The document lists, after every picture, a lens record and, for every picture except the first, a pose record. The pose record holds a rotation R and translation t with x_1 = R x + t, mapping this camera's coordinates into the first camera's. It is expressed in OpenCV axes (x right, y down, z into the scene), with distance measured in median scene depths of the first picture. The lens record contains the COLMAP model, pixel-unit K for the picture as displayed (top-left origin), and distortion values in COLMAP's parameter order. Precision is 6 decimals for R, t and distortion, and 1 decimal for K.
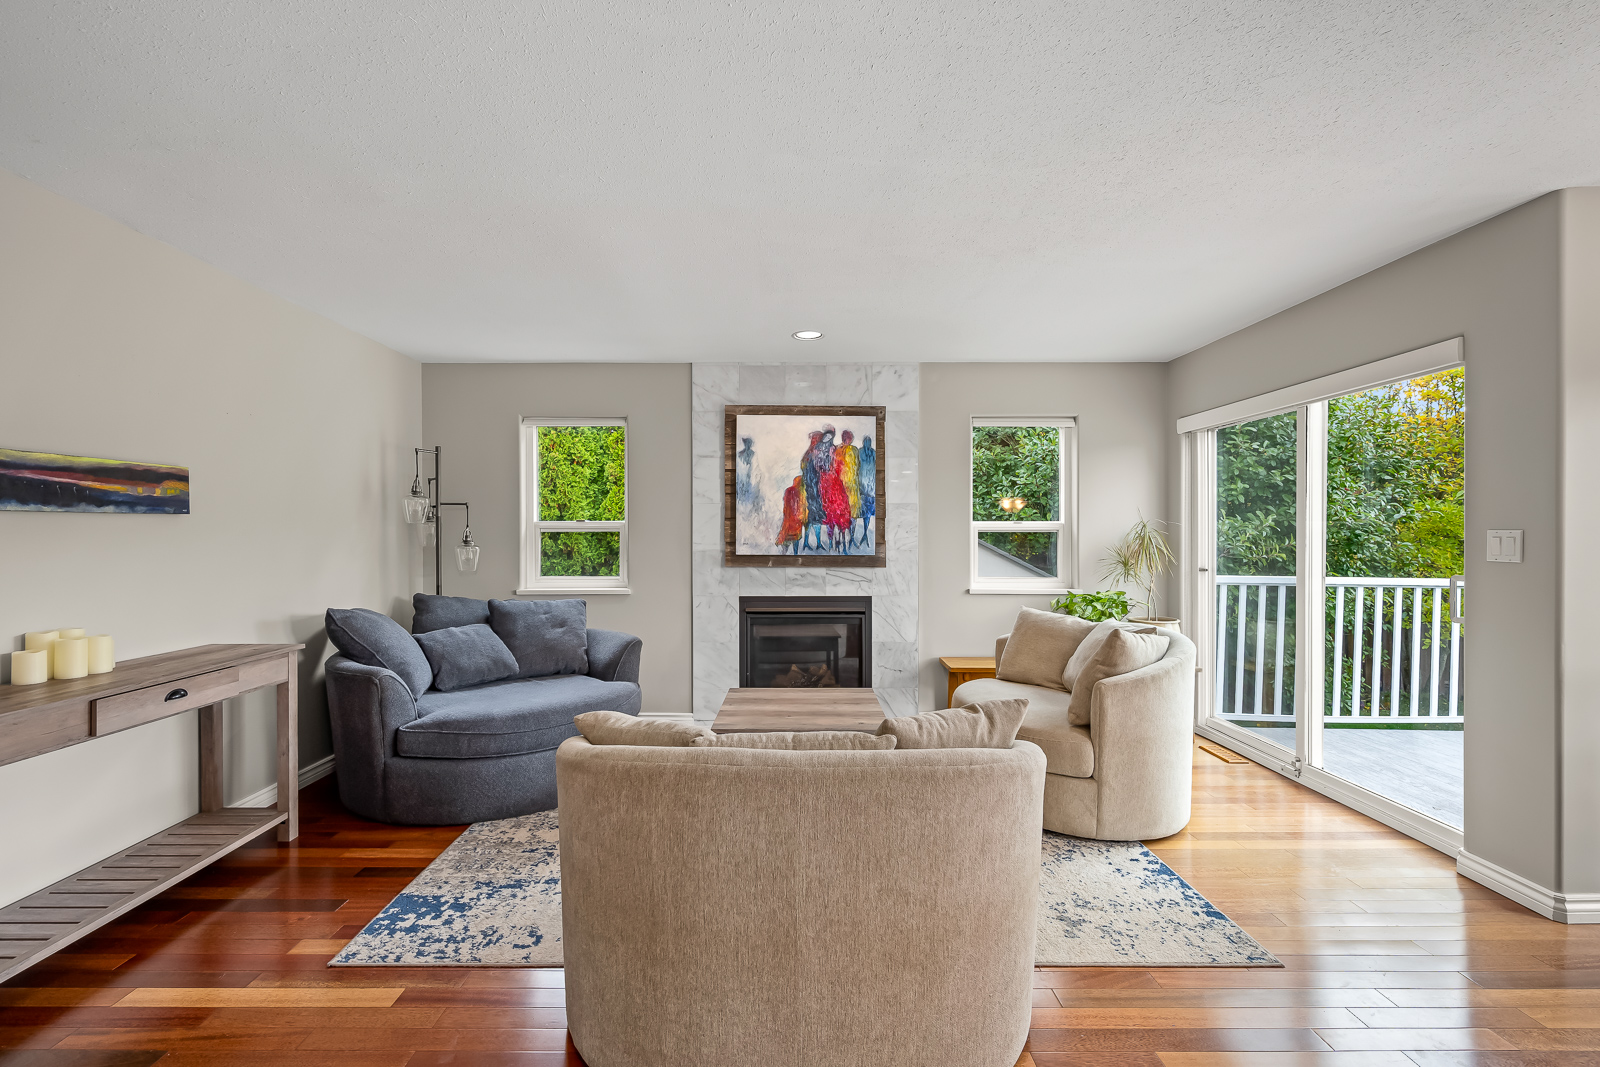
lens RADIAL K [[673.1, 0, 779.8], [0, 673.1, 541.4], [0, 0, 1]] dist [0.000109, 0.000096]
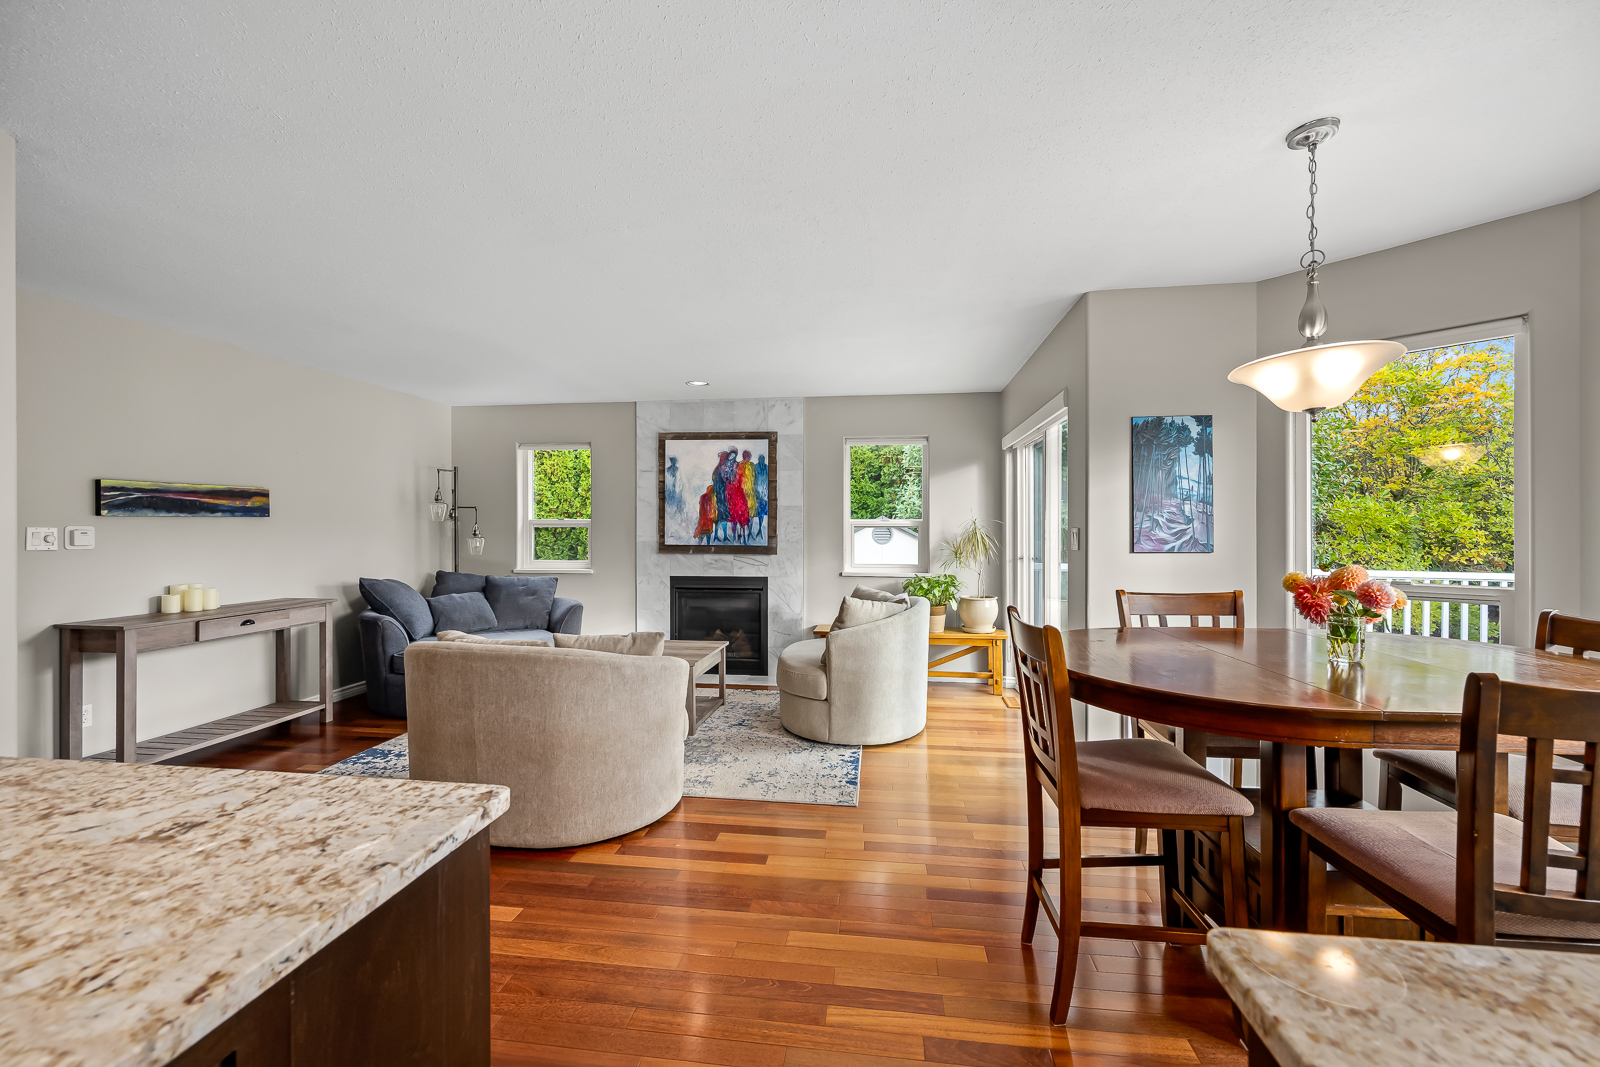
lens RADIAL K [[637.8, 0, 800.0], [0, 637.8, 533.5], [0, 0, 1]] dist [-0.000135, -0.000213]
pose [[0.991445, 0.001987, -0.130510, 0.366473], [-0.002336, 0.999994, -0.002522, 0.000270], [0.130504, 0.002805, 0.991444, -0.221633]]
